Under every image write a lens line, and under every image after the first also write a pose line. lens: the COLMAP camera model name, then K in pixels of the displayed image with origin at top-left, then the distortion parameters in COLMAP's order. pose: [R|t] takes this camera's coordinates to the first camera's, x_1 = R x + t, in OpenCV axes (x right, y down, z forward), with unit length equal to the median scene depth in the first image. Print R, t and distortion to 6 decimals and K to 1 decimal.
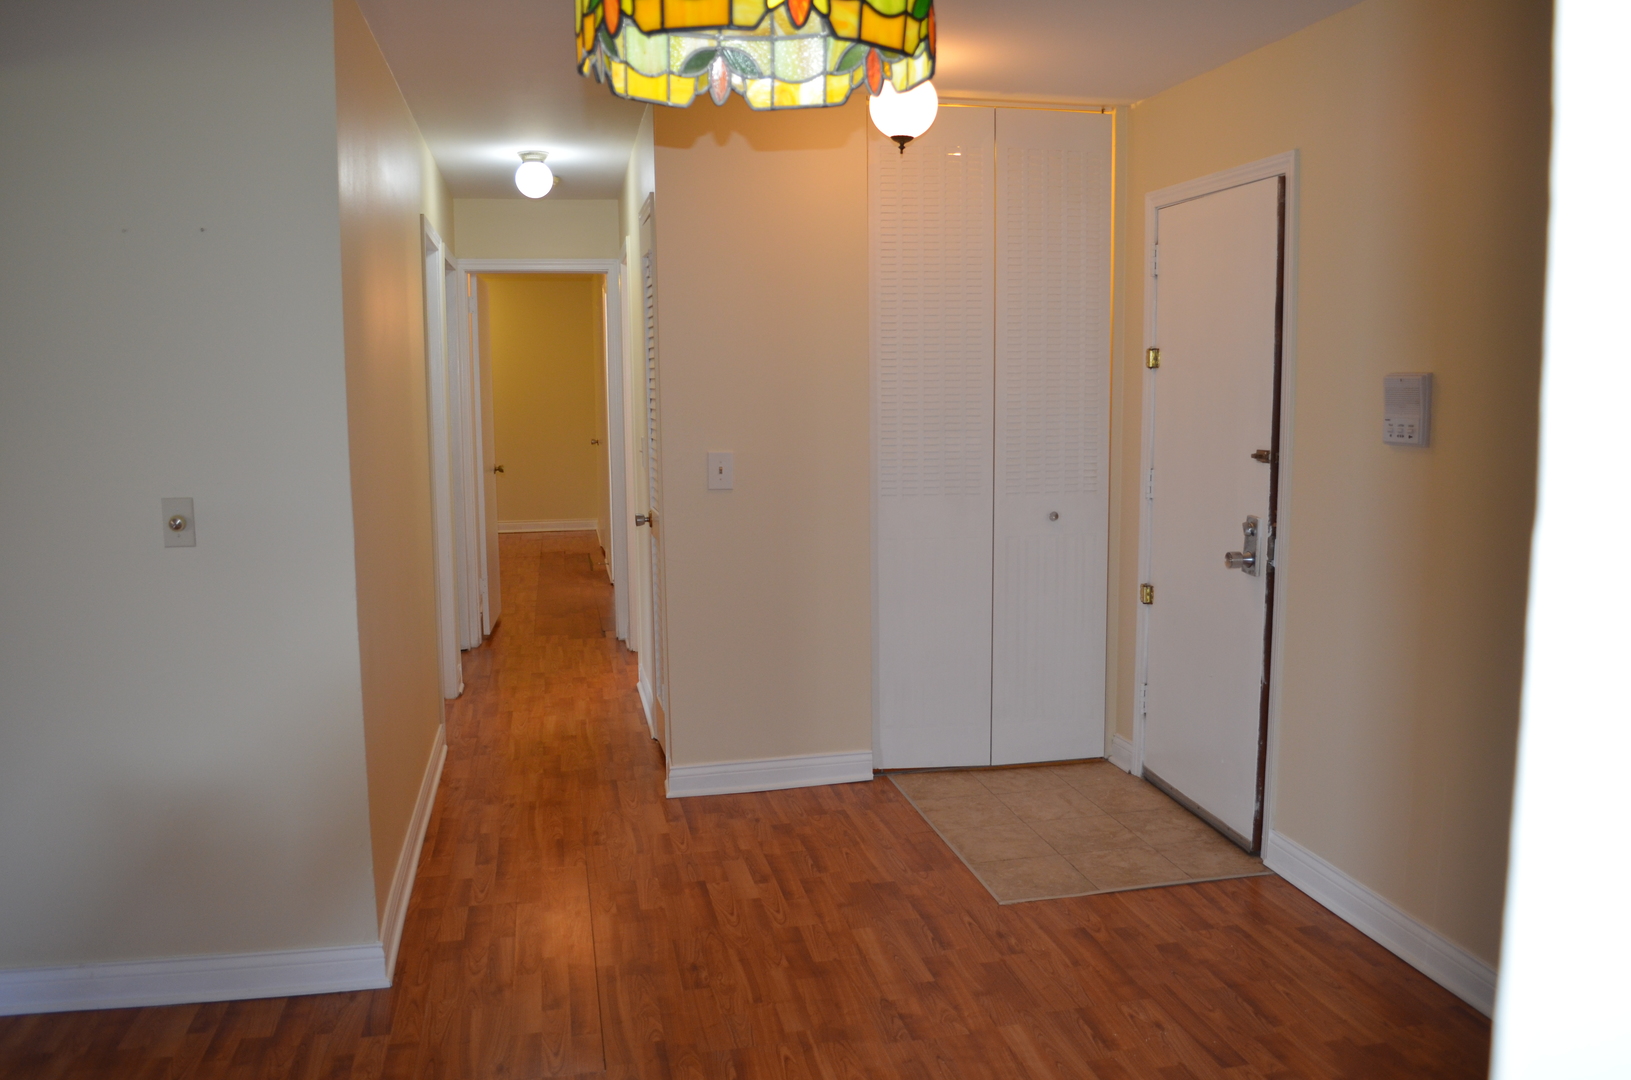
lens RADIAL K [[1291.8, 0, 821.6], [0, 1291.8, 541.5], [0, 0, 1]] dist [-0.073553, 0.000098]
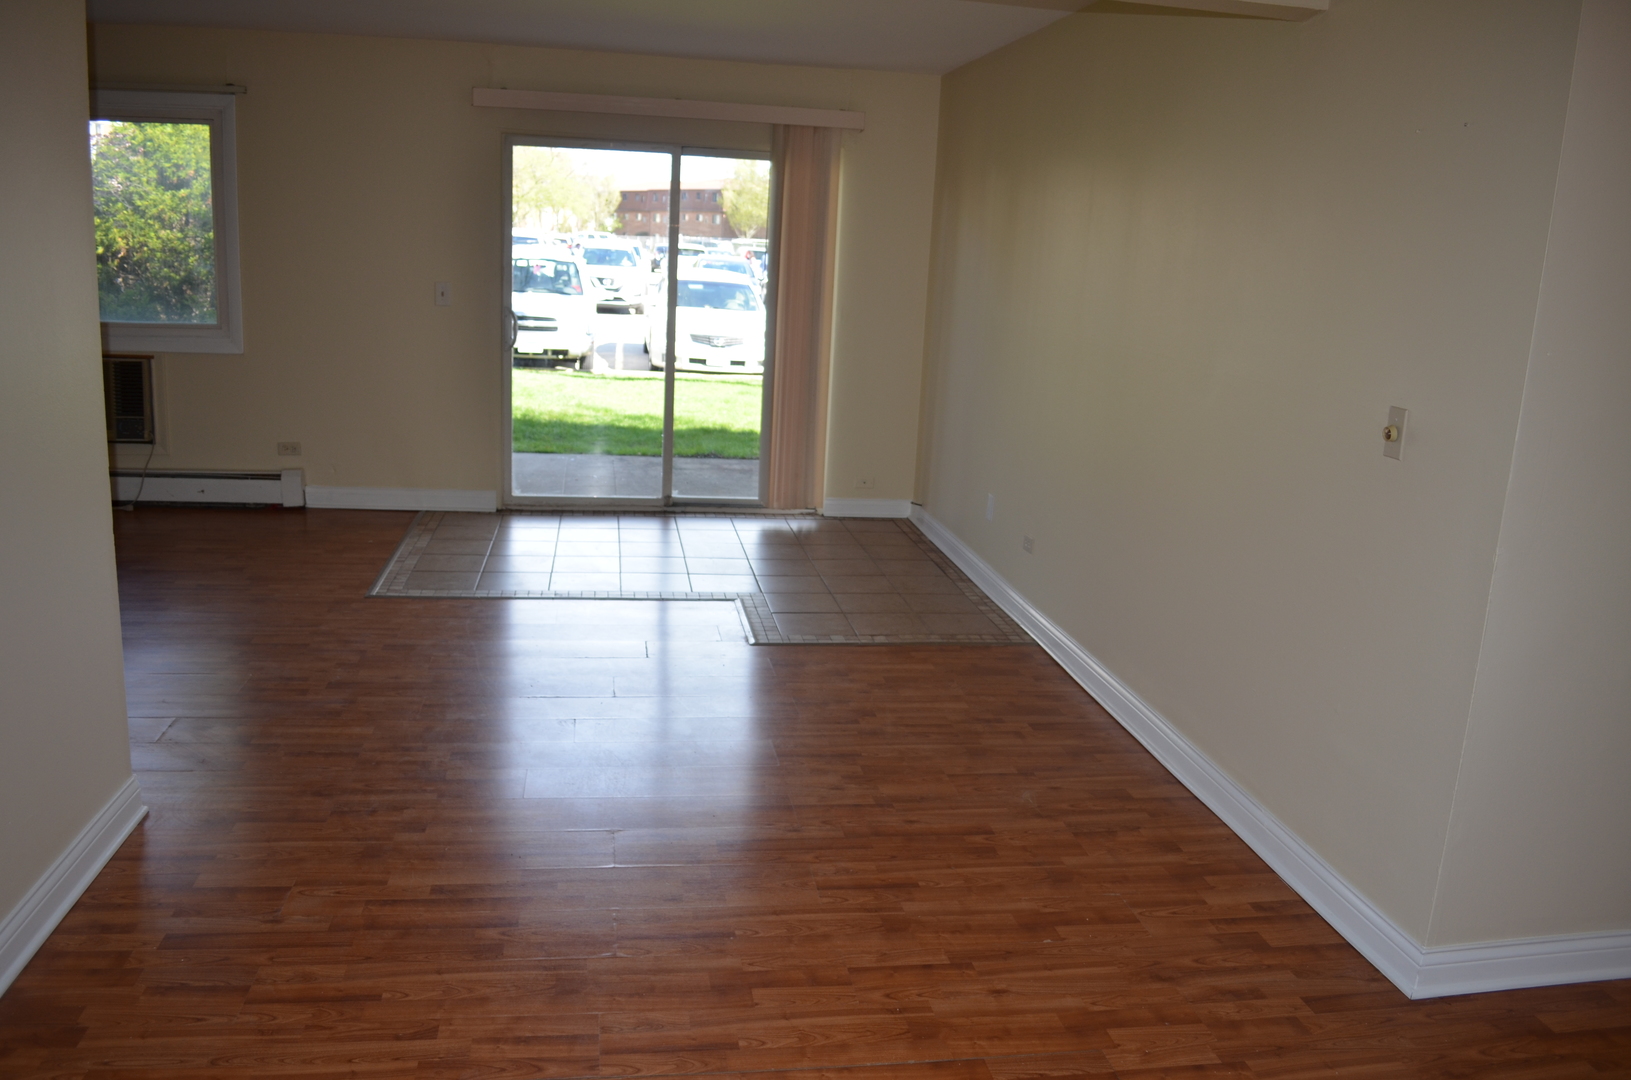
lens RADIAL K [[1291.8, 0, 821.6], [0, 1291.8, 541.5], [0, 0, 1]] dist [-0.073553, 0.000098]
pose [[-0.041037, 0.229237, -0.972505, 0.461003], [-0.181107, 0.955496, 0.232869, -0.076729], [0.982607, 0.185684, 0.002306, 0.573594]]
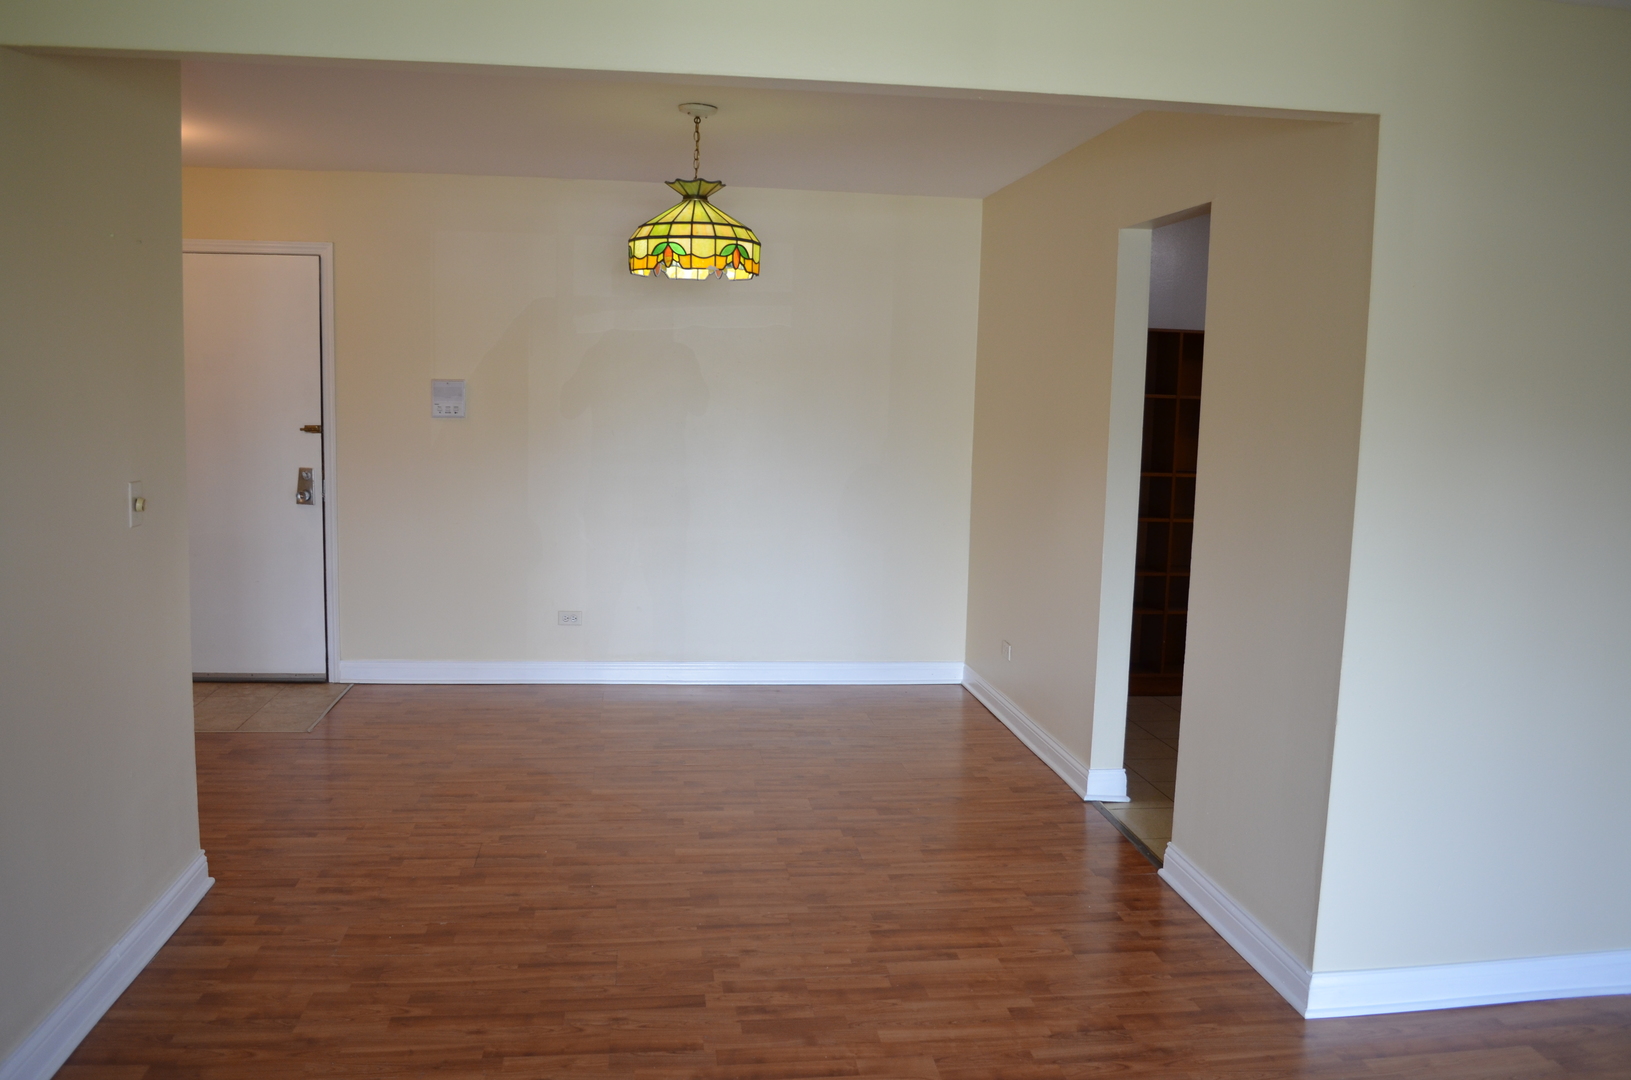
lens RADIAL K [[1291.8, 0, 821.6], [0, 1291.8, 541.5], [0, 0, 1]] dist [-0.073553, 0.000098]
pose [[0.068834, -0.105880, 0.991994, -1.517878], [0.100830, 0.989999, 0.098671, -0.026414], [-0.992520, 0.093230, 0.078822, 0.326213]]
